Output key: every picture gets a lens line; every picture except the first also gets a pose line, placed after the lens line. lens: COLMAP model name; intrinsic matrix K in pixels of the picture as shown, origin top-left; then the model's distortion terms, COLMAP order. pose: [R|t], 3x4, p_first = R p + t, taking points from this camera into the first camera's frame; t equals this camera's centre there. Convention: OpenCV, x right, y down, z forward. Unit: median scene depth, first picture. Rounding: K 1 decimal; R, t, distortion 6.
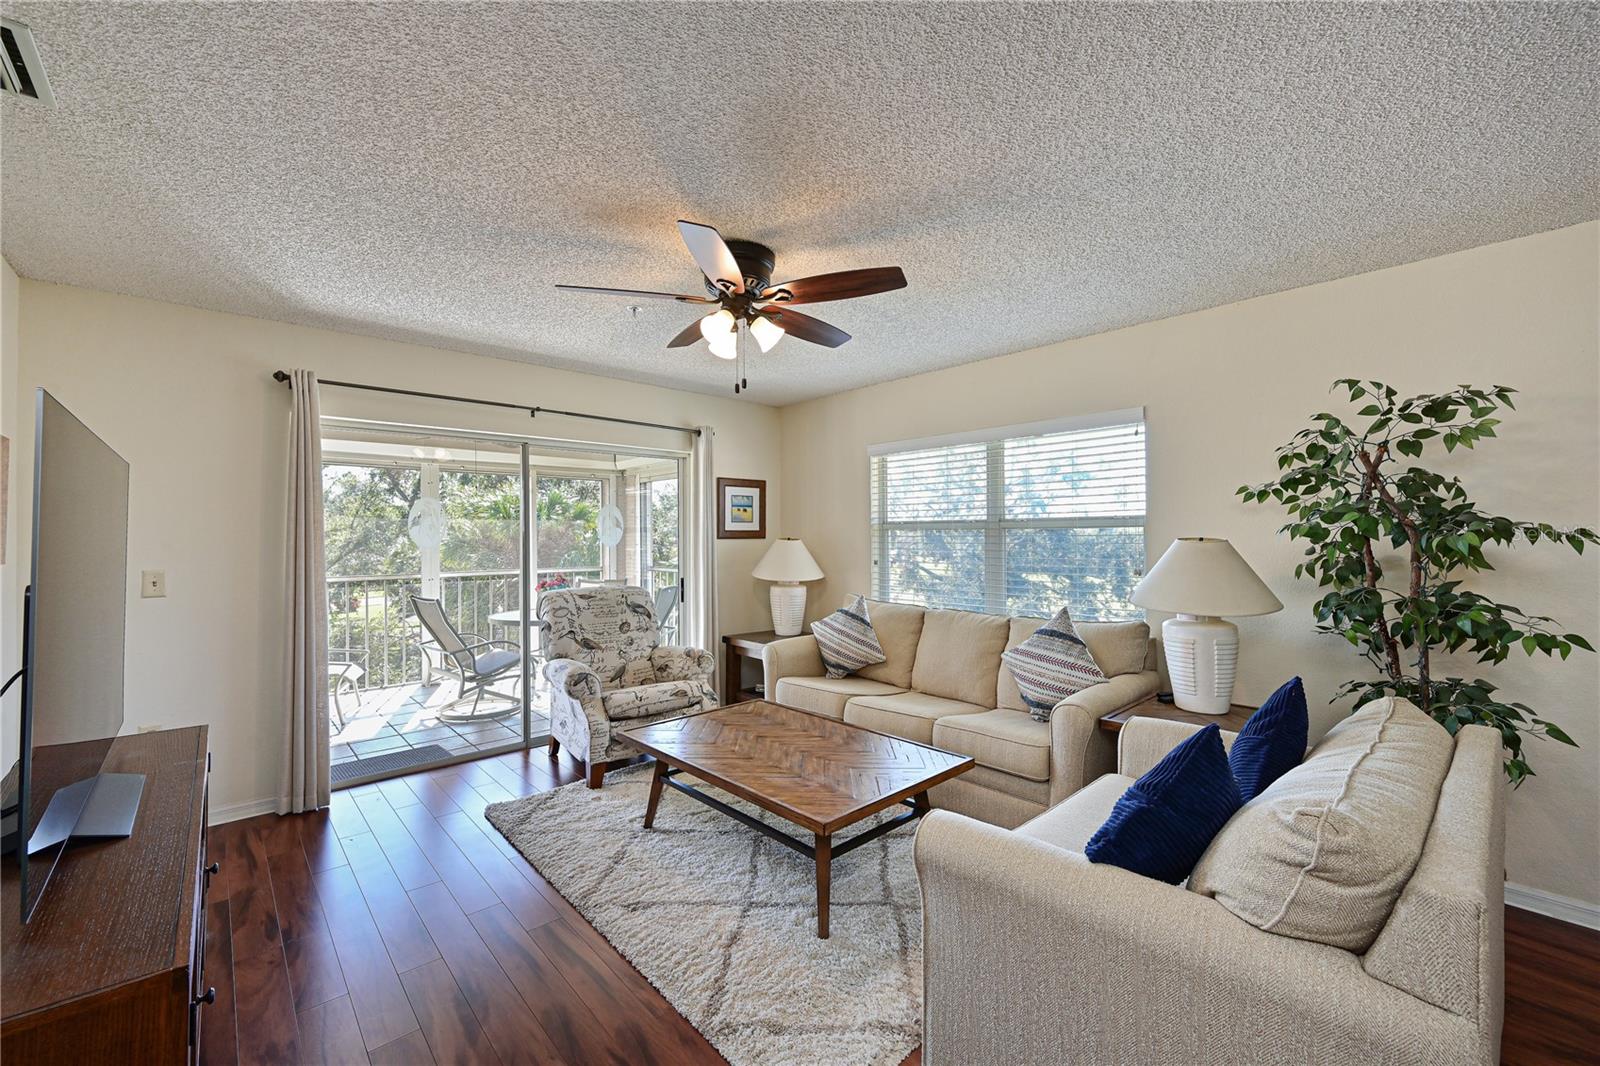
lens RADIAL K [[643.0, 0, 805.6], [0, 643.0, 536.8], [0, 0, 1]] dist [-0.003728, 0.000832]
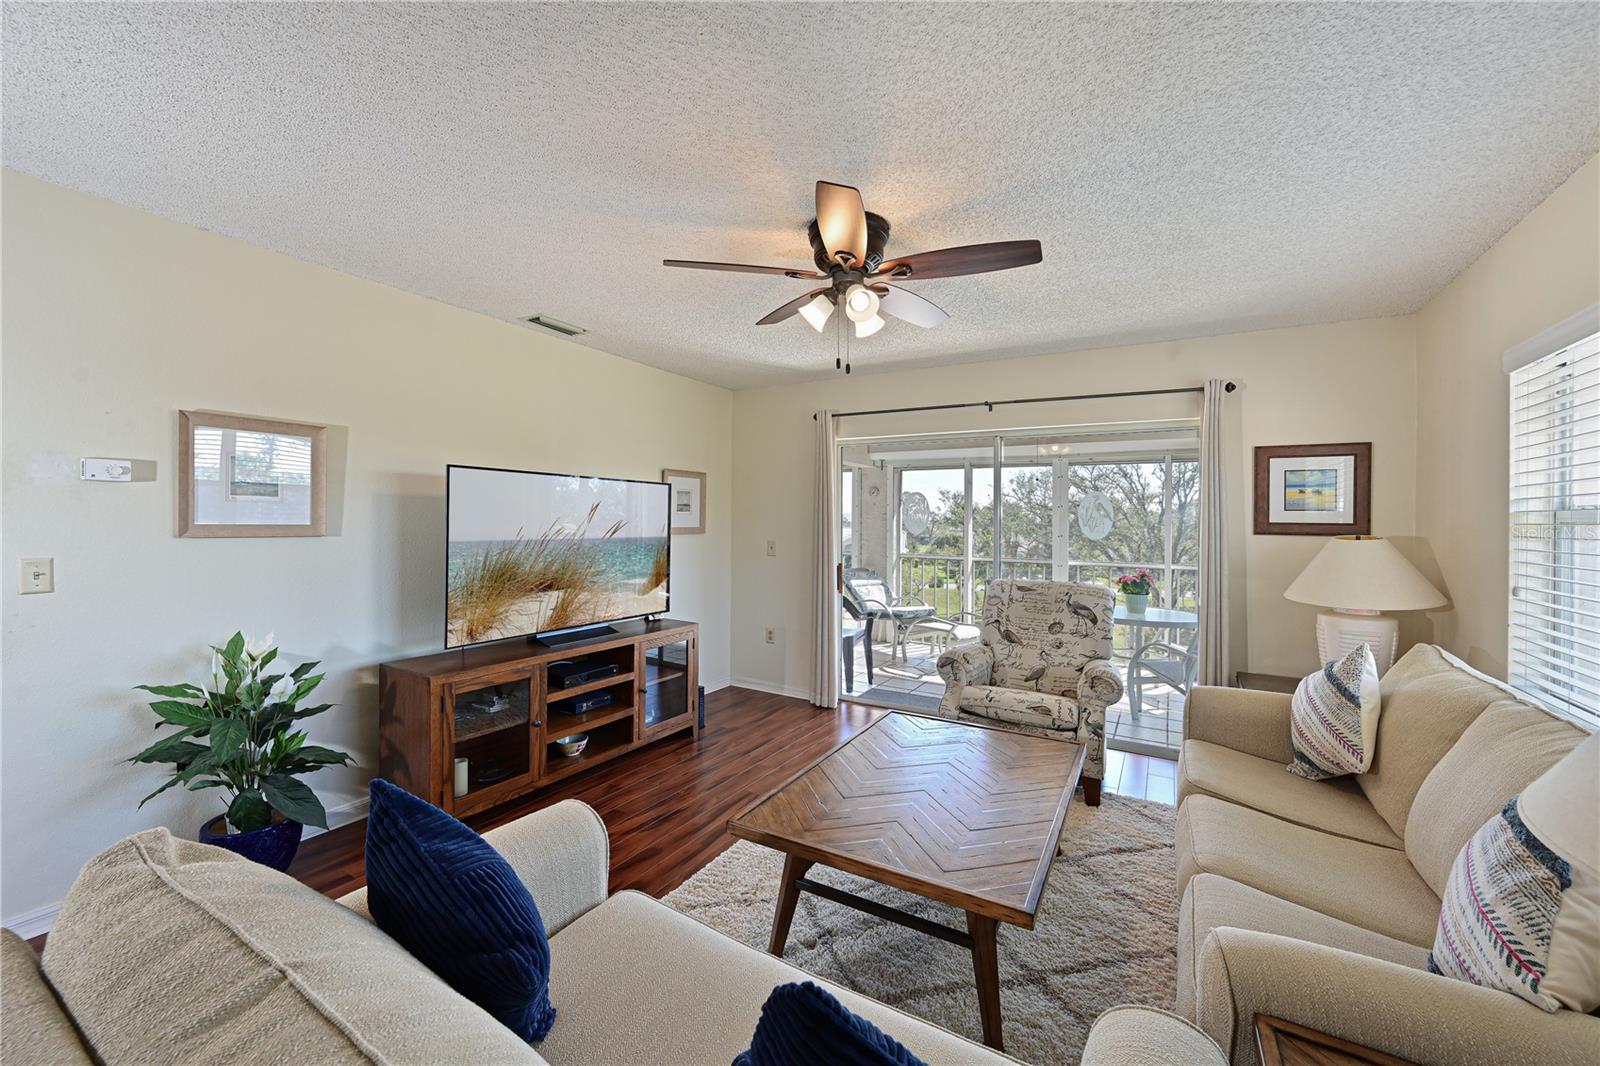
lens RADIAL K [[643.0, 0, 778.4], [0, 643.0, 523.3], [0, 0, 1]] dist [-0.003728, 0.000832]
pose [[0.275218, 0.012637, -0.961299, 0.540701], [-0.020595, 0.999762, 0.007246, -0.004595], [0.961161, 0.017804, 0.275412, 0.427224]]
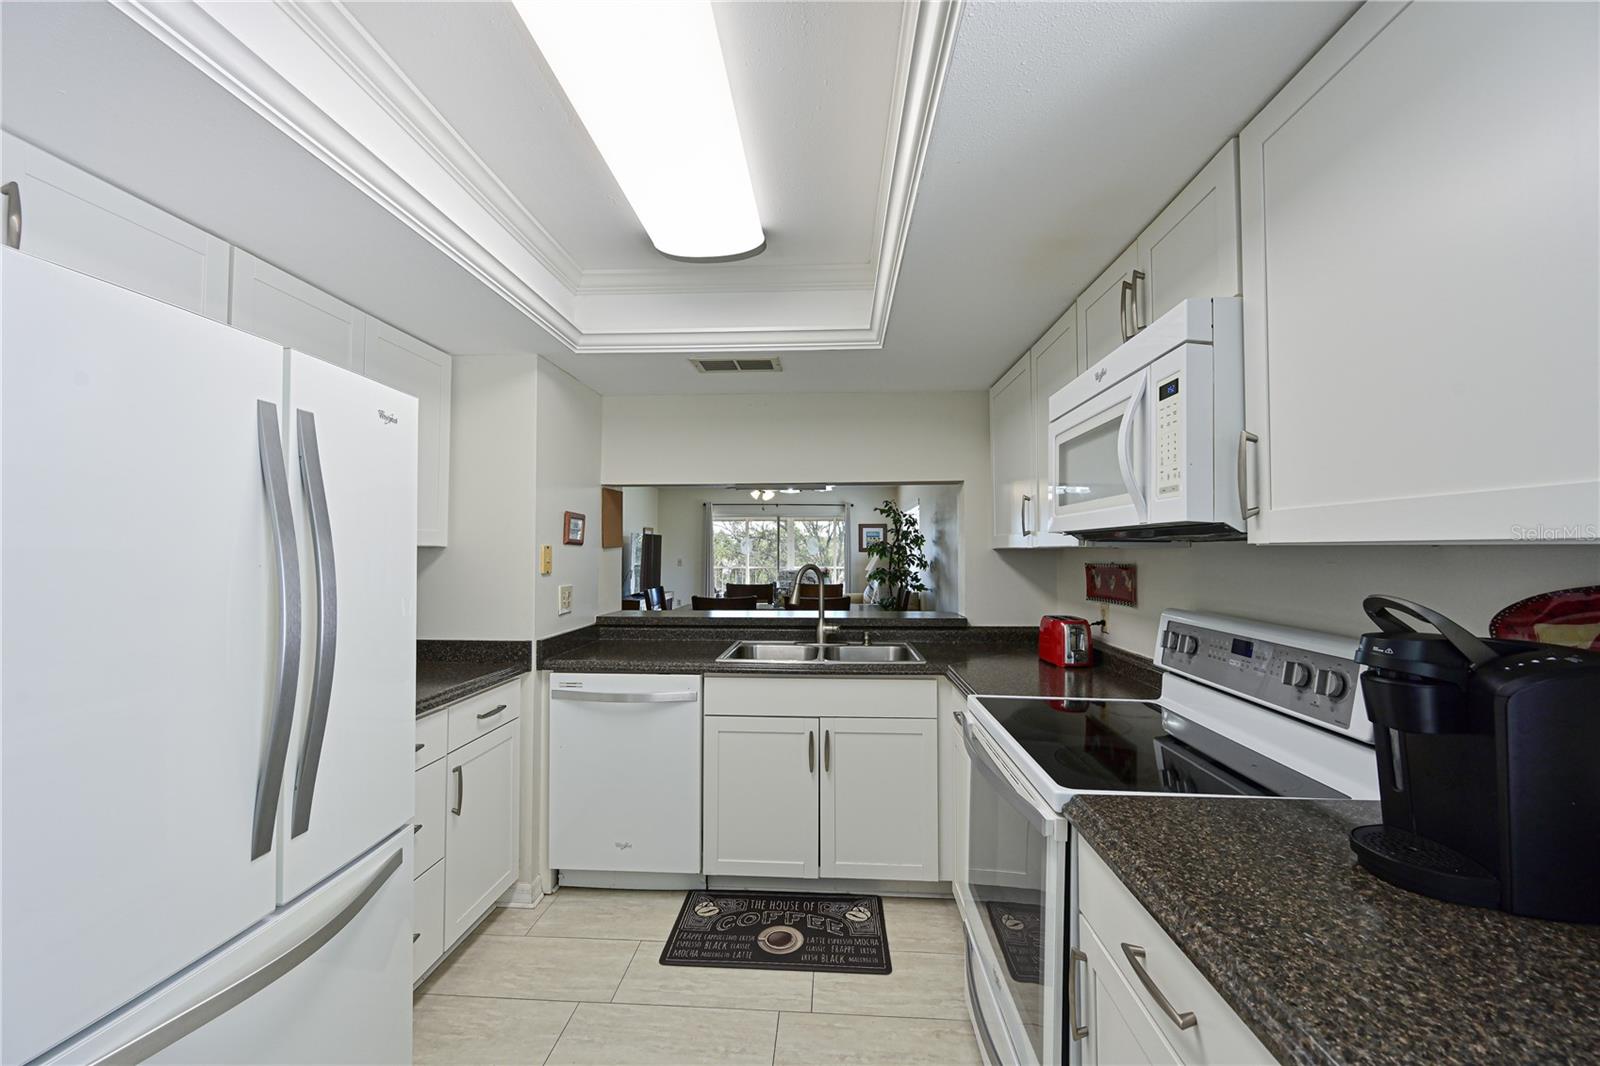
lens RADIAL K [[643.0, 0, 815.6], [0, 643.0, 538.3], [0, 0, 1]] dist [-0.003728, 0.000832]
pose [[0.716730, -0.006626, -0.697319, 1.788355], [-0.007206, 0.999831, -0.016908, -0.006064], [0.697313, 0.017144, 0.716561, -0.950169]]
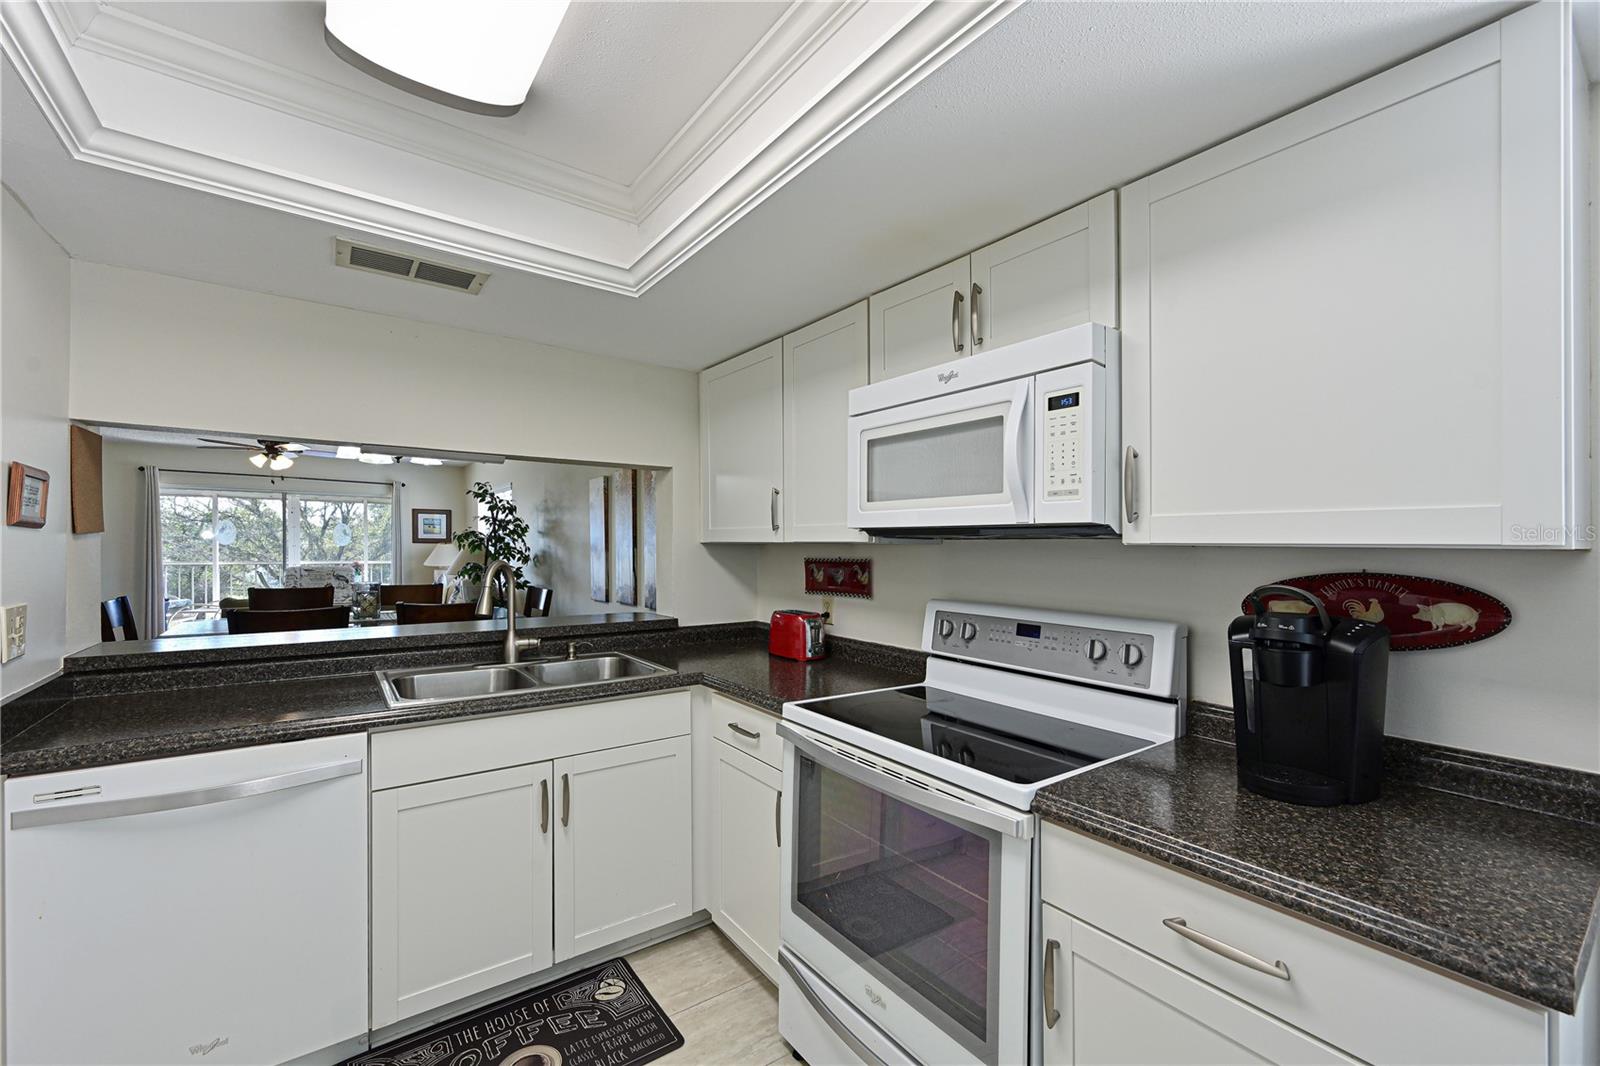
lens RADIAL K [[643.0, 0, 815.6], [0, 643.0, 549.2], [0, 0, 1]] dist [-0.003728, 0.000832]
pose [[0.996337, 0.016688, -0.083871, 1.569442], [-0.016453, 0.999859, 0.003496, -0.005143], [0.083917, -0.002104, 0.996470, -0.960920]]
